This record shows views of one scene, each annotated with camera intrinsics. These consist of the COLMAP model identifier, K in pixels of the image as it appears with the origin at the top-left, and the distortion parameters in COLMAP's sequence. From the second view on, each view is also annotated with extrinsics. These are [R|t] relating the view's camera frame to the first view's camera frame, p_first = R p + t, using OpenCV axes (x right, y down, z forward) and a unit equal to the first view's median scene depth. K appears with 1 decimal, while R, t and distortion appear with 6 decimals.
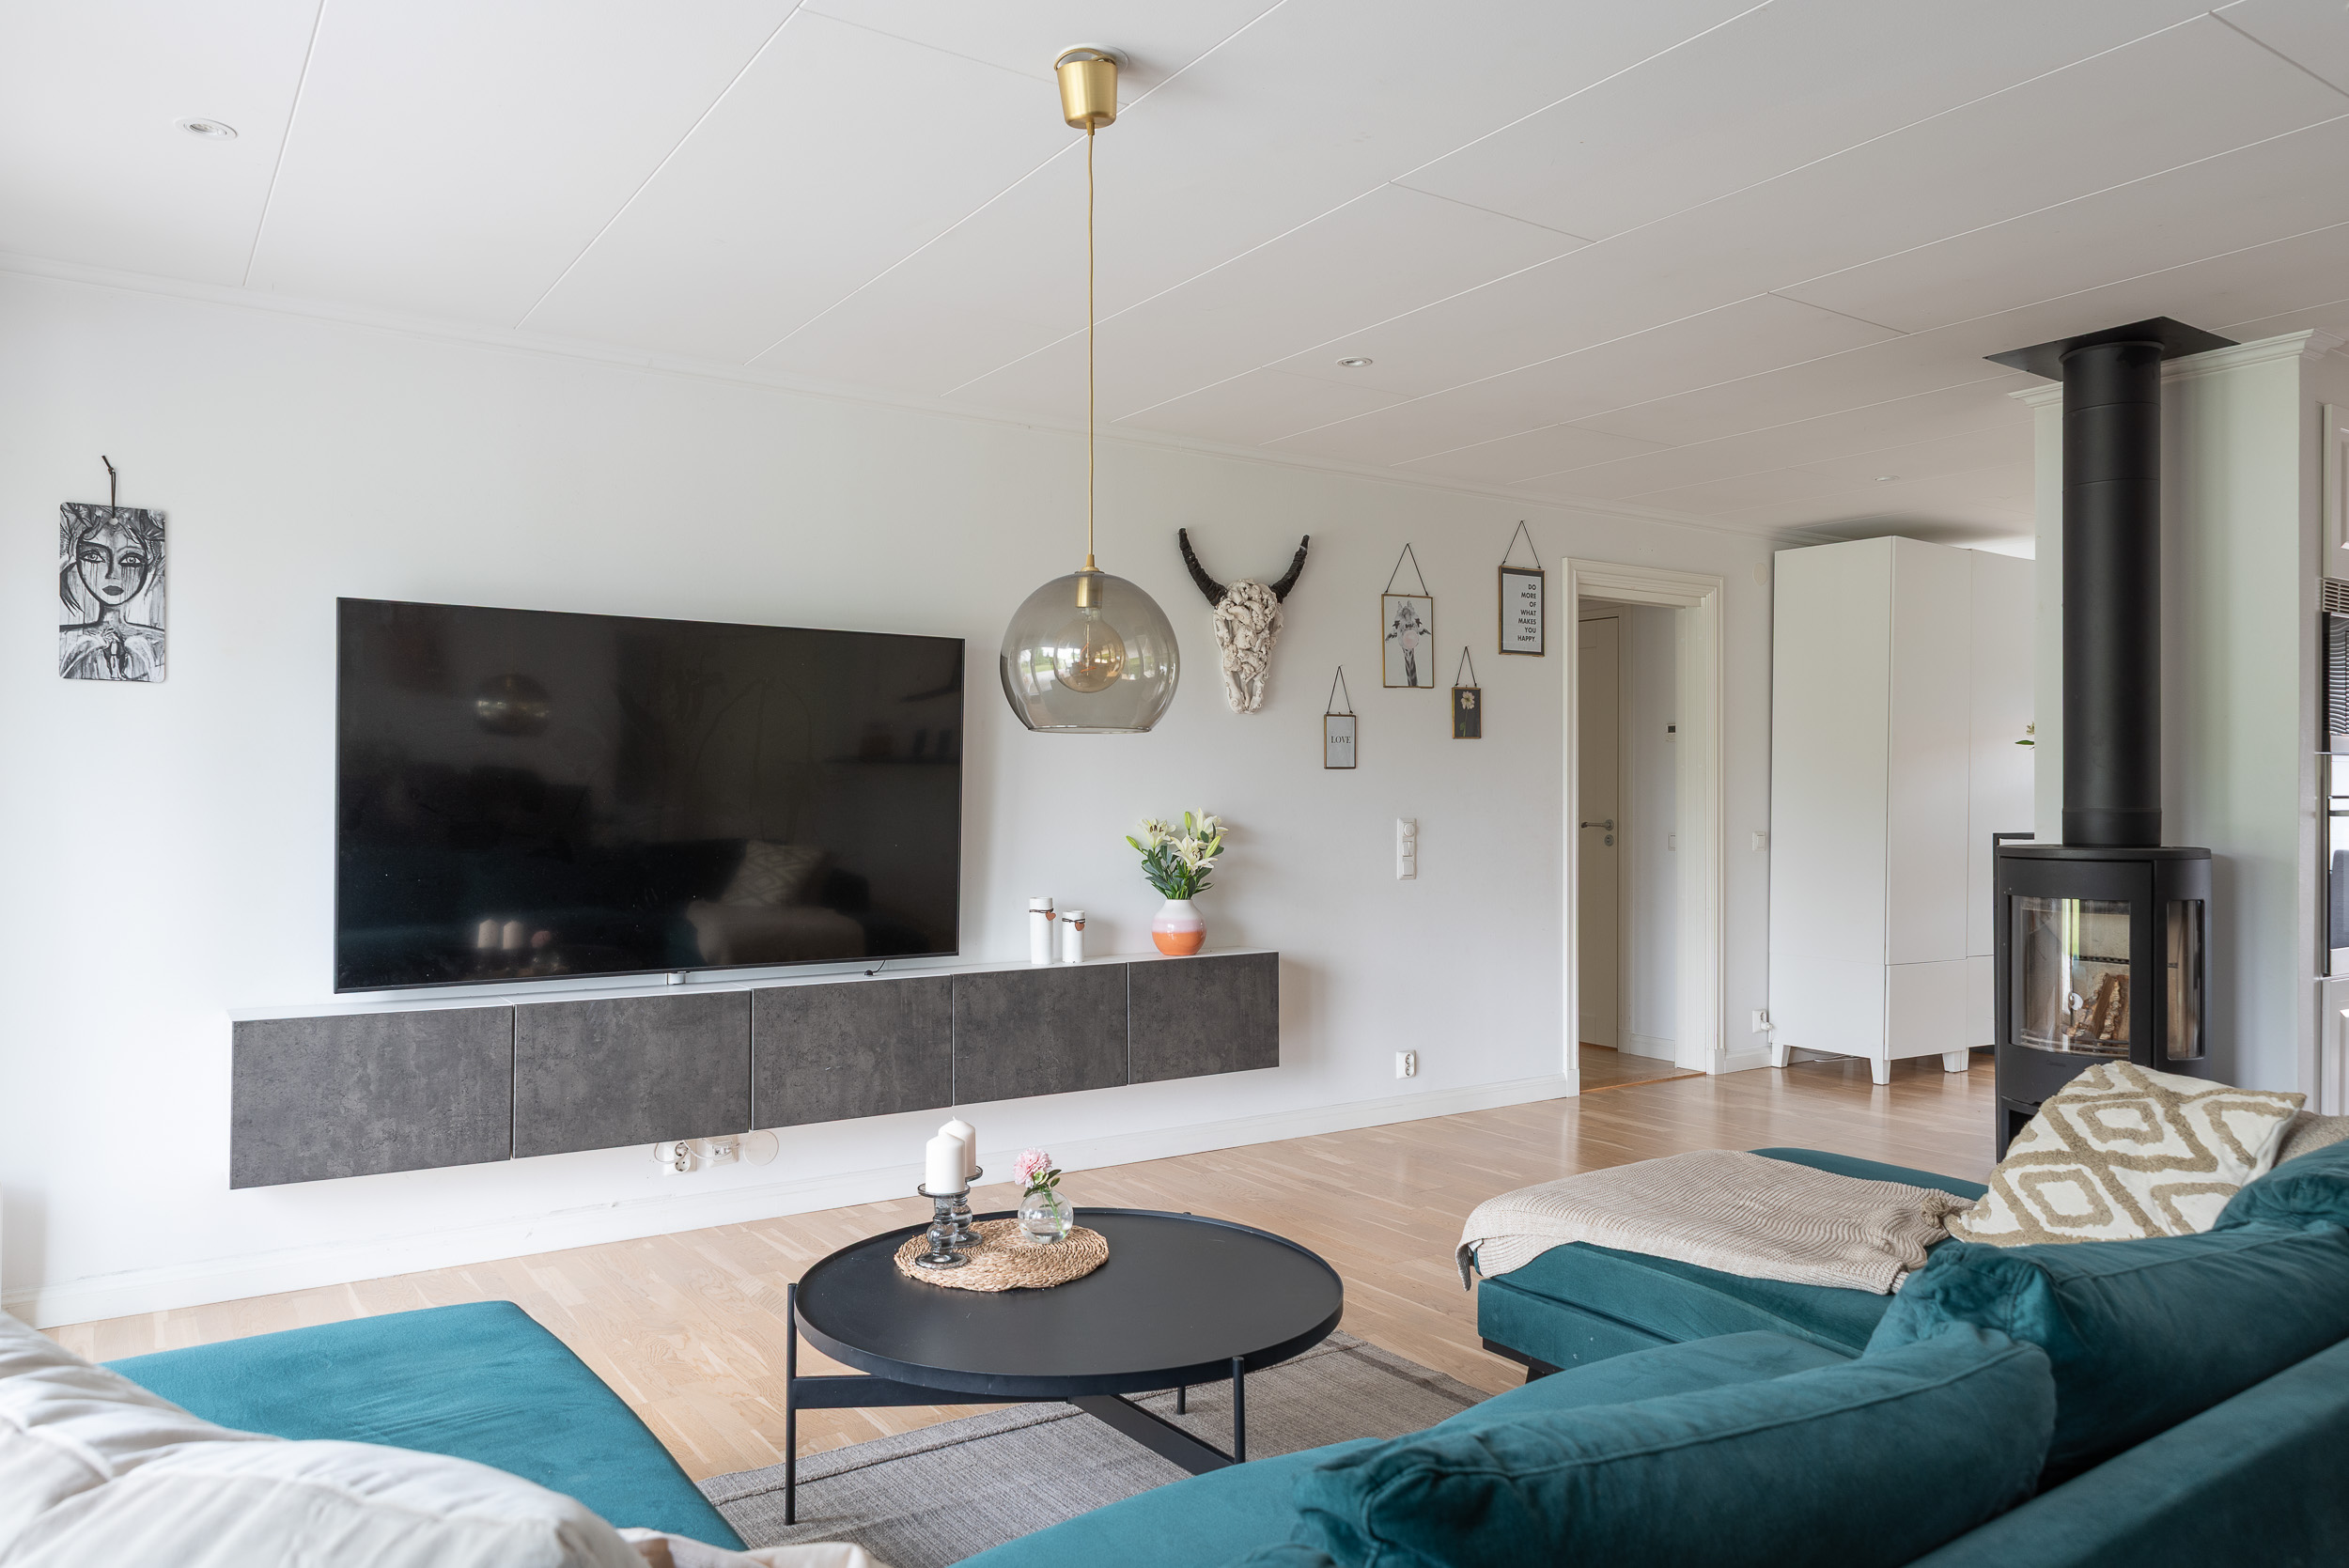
lens RADIAL K [[1582.2, 0, 1174.5], [0, 1582.2, 784.0], [0, 0, 1]] dist [0.003184, -0.000606]
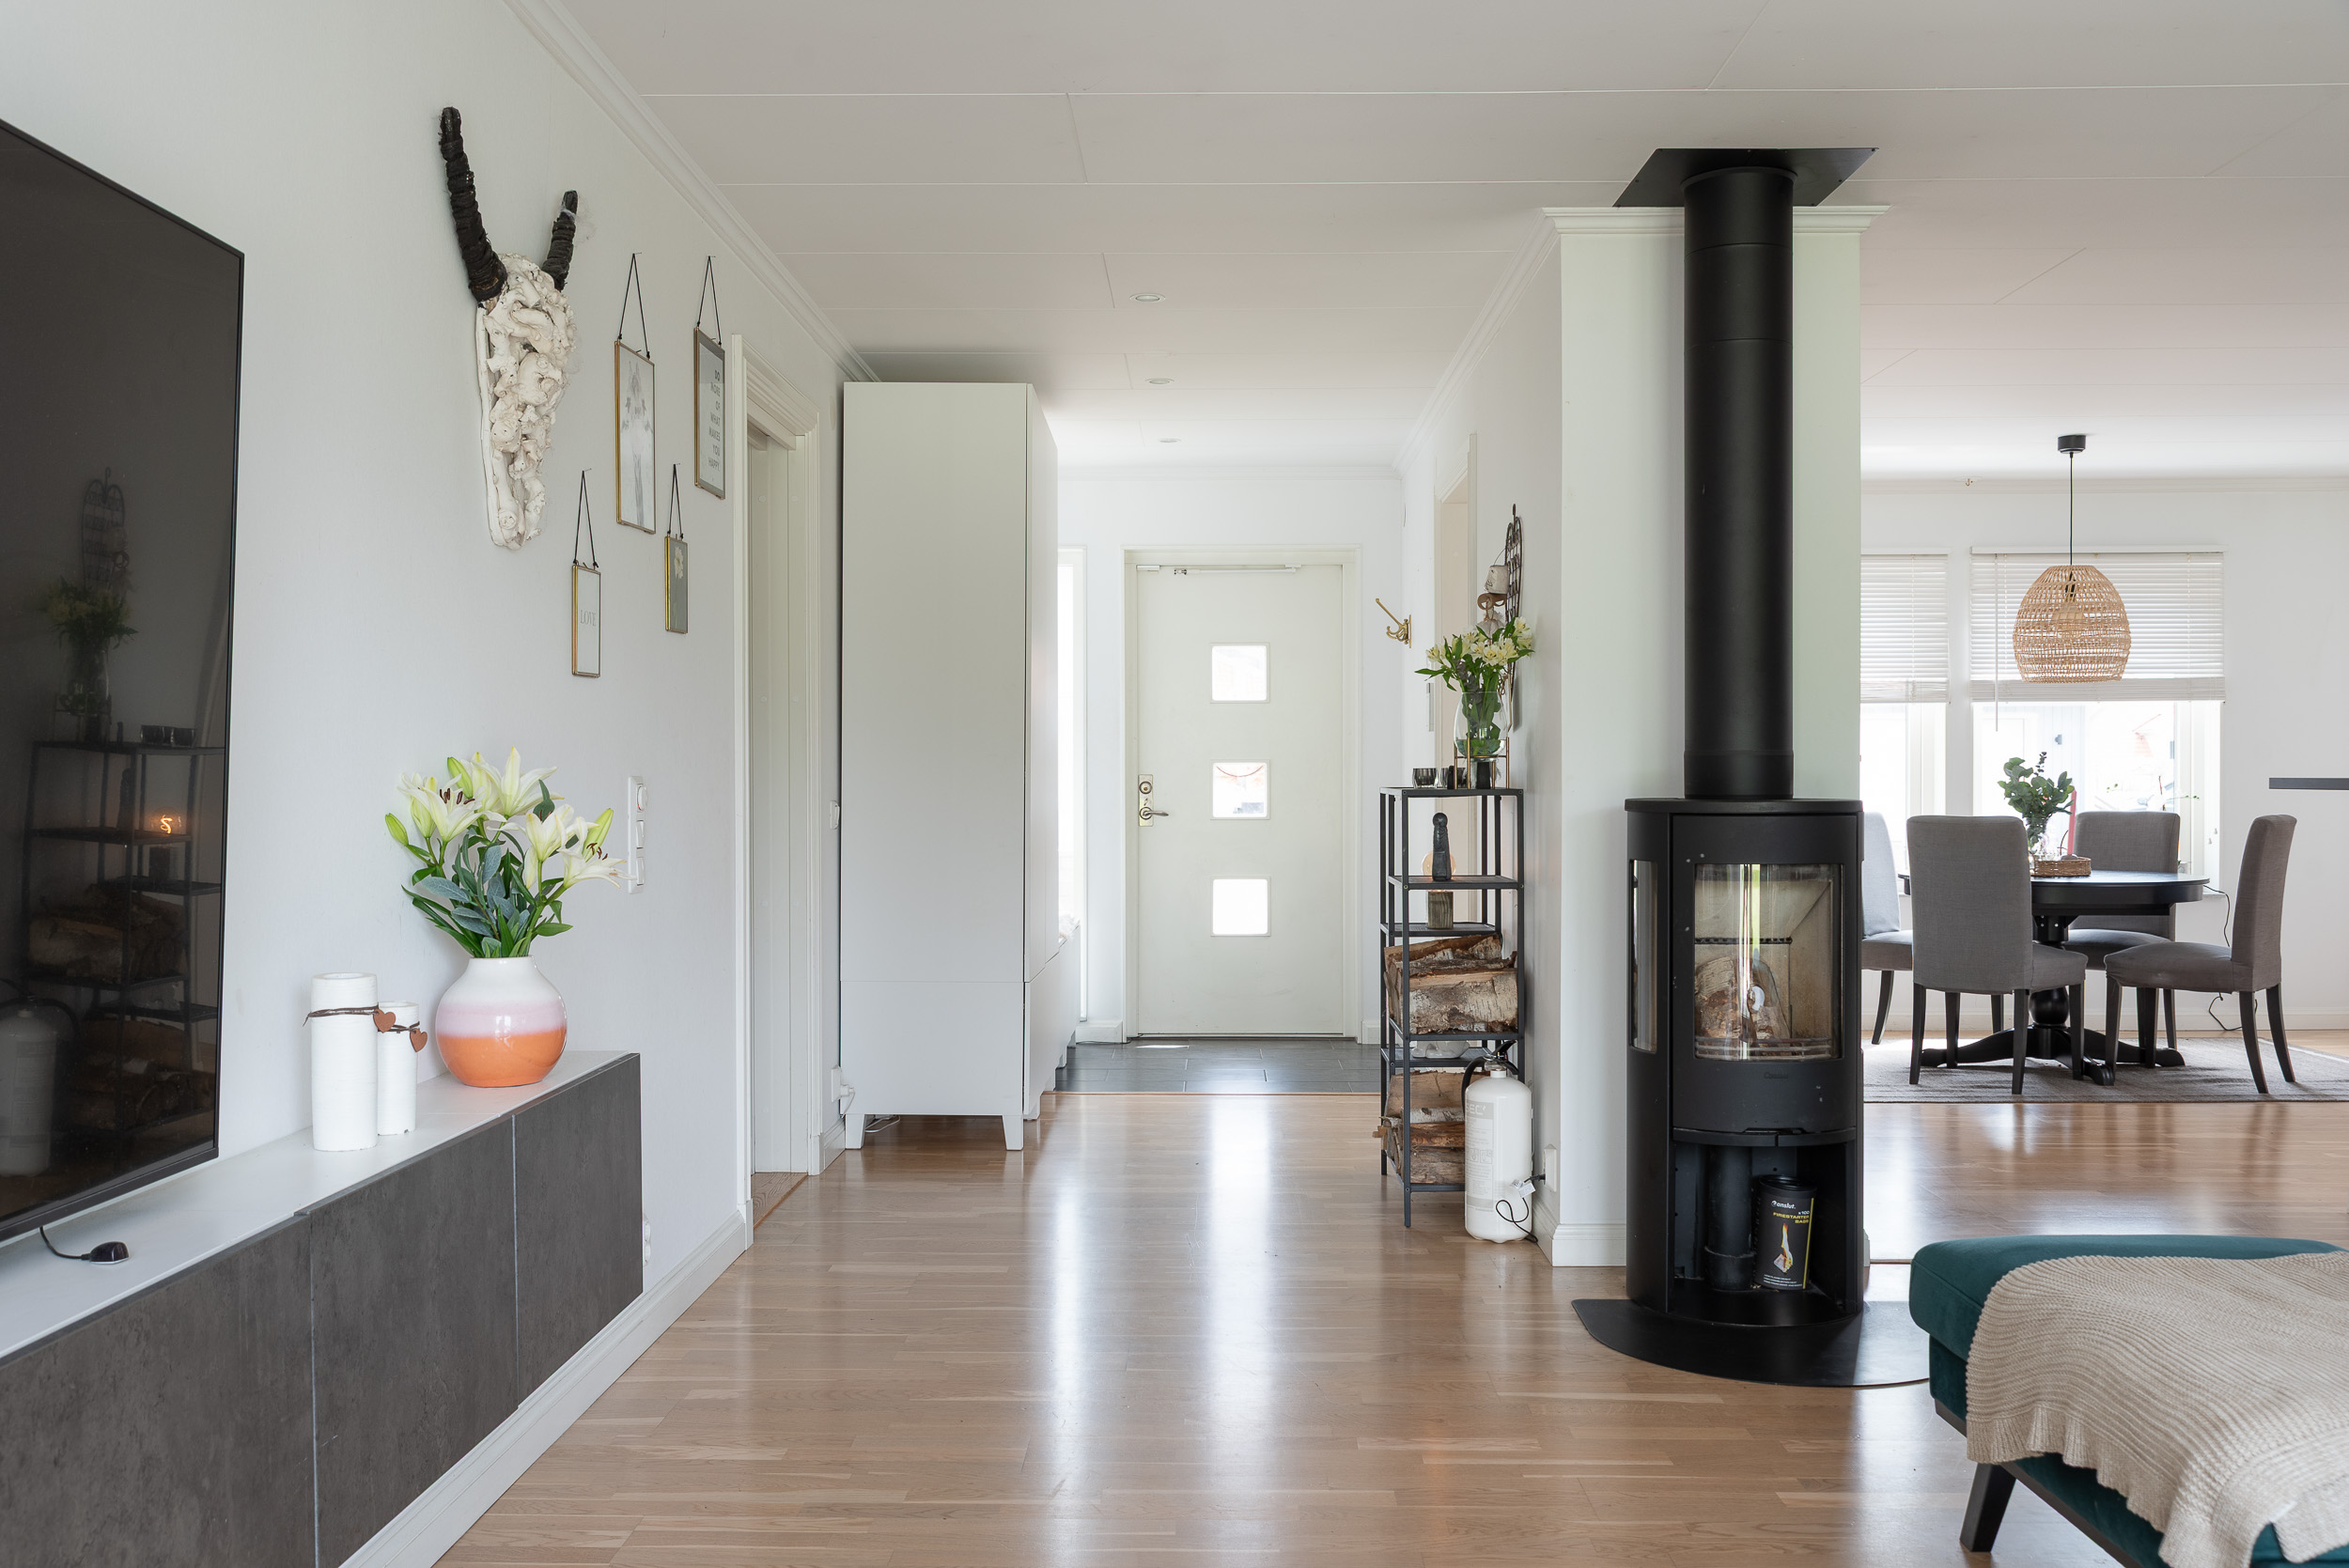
lens RADIAL K [[2085.7, 0, 1141.4], [0, 2085.7, 789.1], [0, 0, 1]] dist [0.002326, -0.002853]
pose [[0.581047, -0.007253, 0.813838, -0.366733], [-0.006088, 0.999894, 0.013257, 0.017743], [-0.813848, -0.012657, 0.580941, 0.525162]]
